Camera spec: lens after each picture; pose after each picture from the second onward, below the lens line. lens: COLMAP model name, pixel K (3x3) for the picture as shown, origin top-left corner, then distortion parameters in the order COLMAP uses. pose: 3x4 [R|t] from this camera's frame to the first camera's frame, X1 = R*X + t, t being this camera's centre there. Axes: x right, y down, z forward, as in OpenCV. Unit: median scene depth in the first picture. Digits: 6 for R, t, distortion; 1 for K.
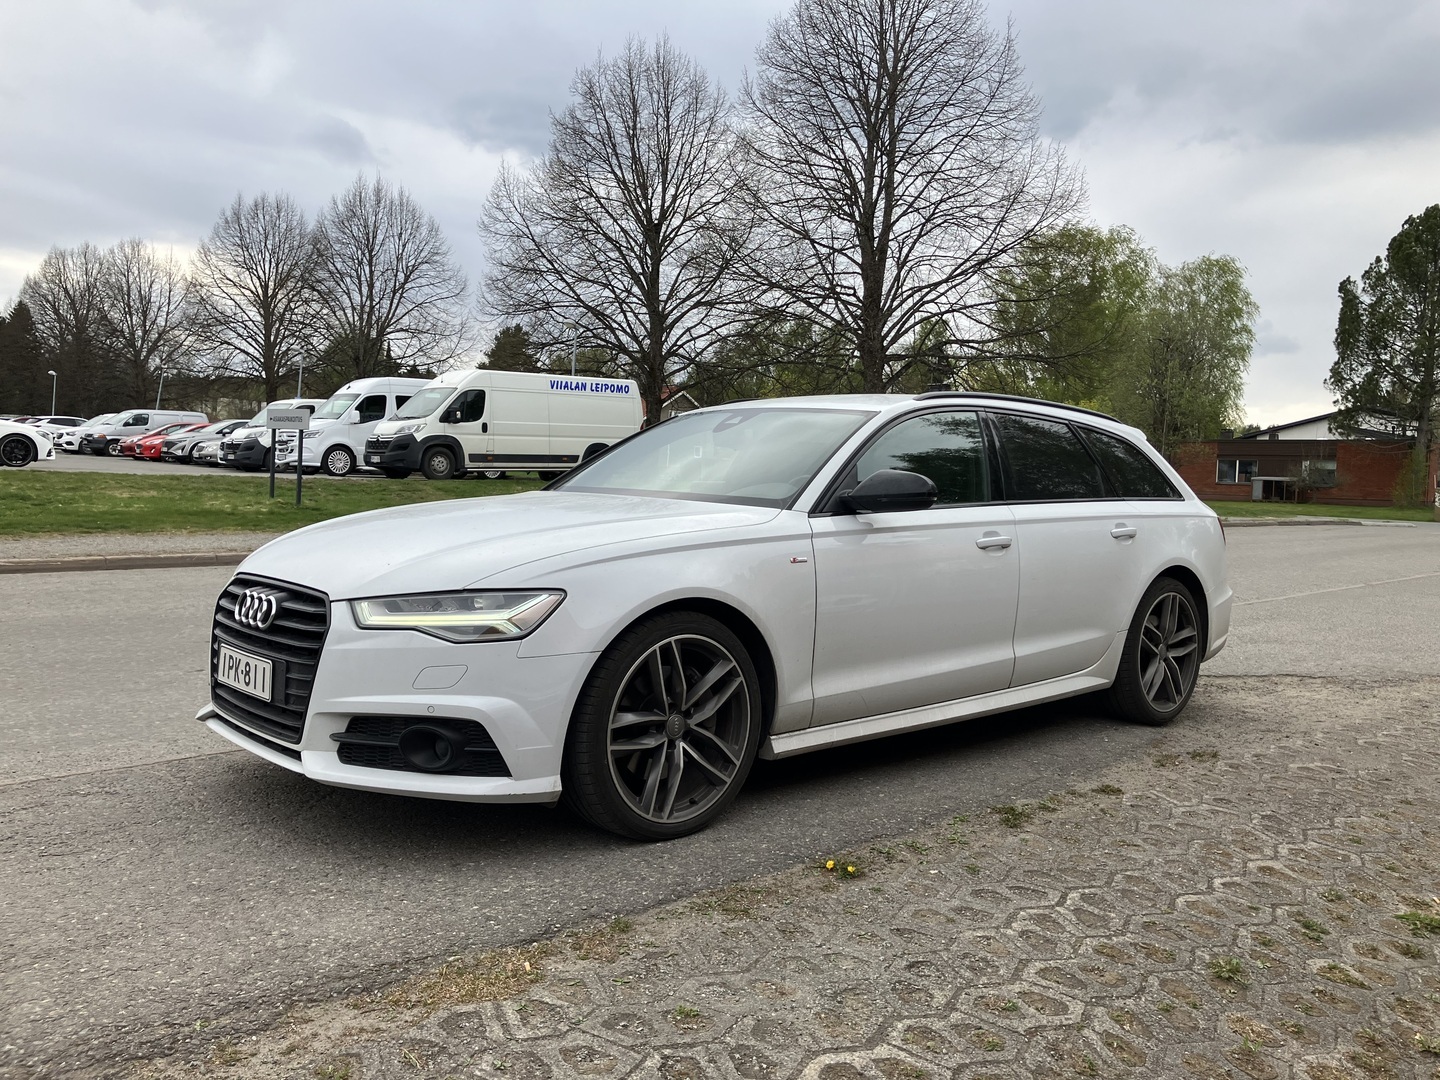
lens RADIAL K [[1158.0, 0, 720.0], [0, 1158.0, 540.0], [0, 0, 1]] dist [0.004645, -0.011957]
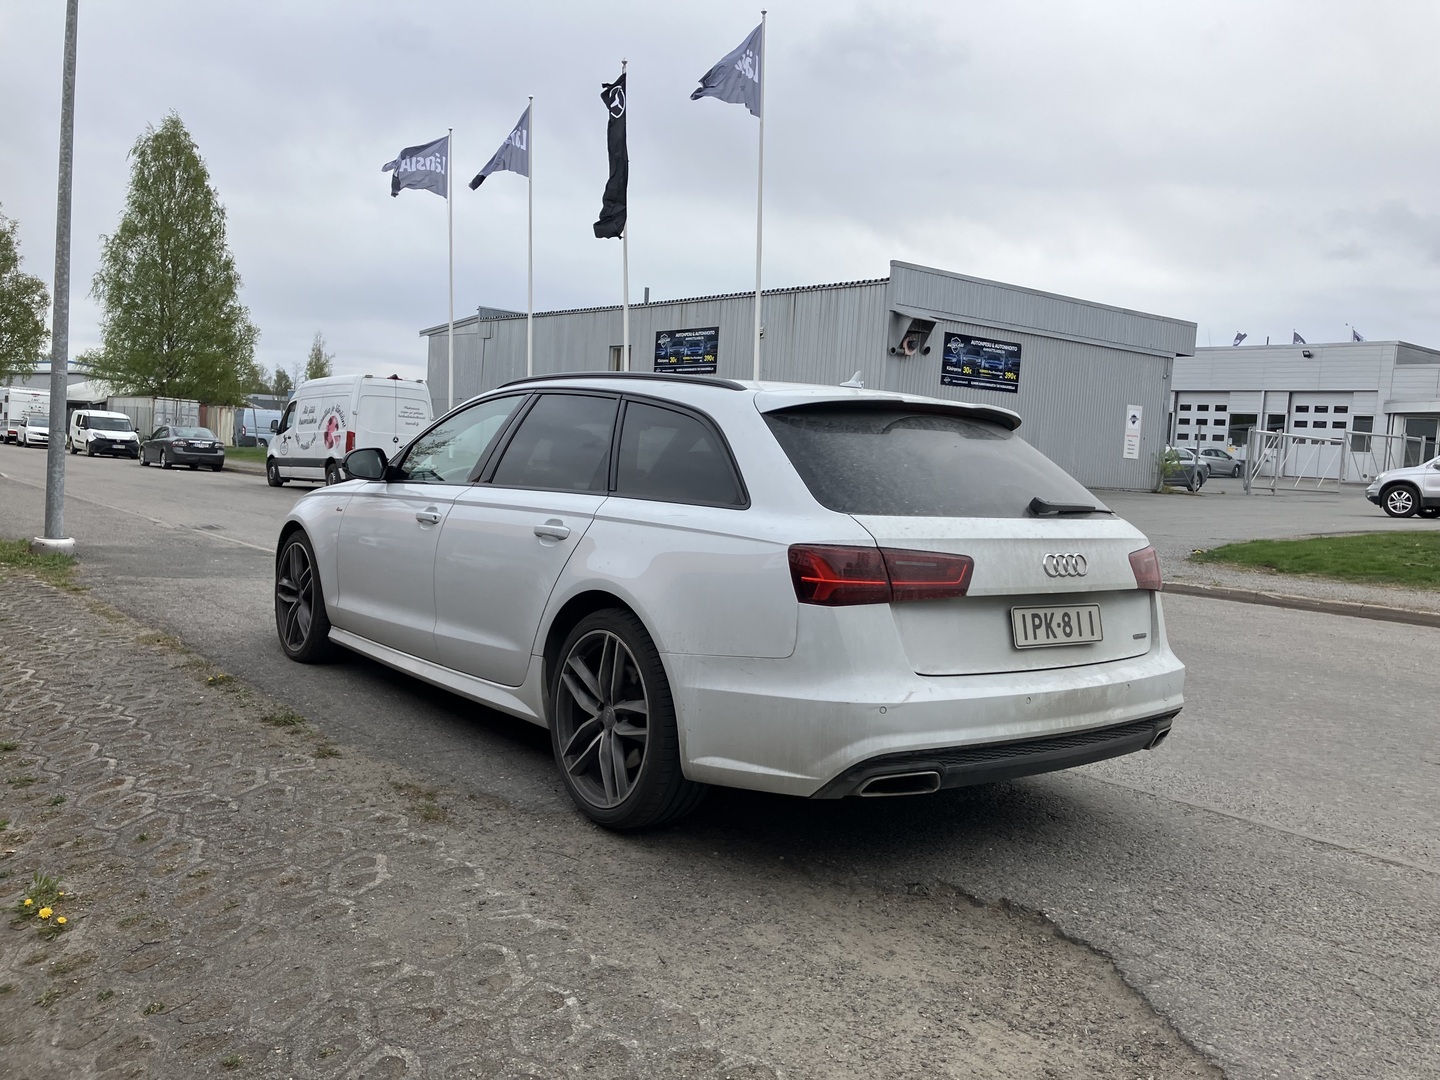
lens RADIAL K [[1158.0, 0, 720.0], [0, 1158.0, 540.0], [0, 0, 1]] dist [0.004645, -0.011957]
pose [[-0.037992, 0.048180, -0.998116, 1.148423], [-0.113095, 0.992212, 0.052200, -0.055543], [0.992858, 0.114865, -0.032248, 1.166440]]
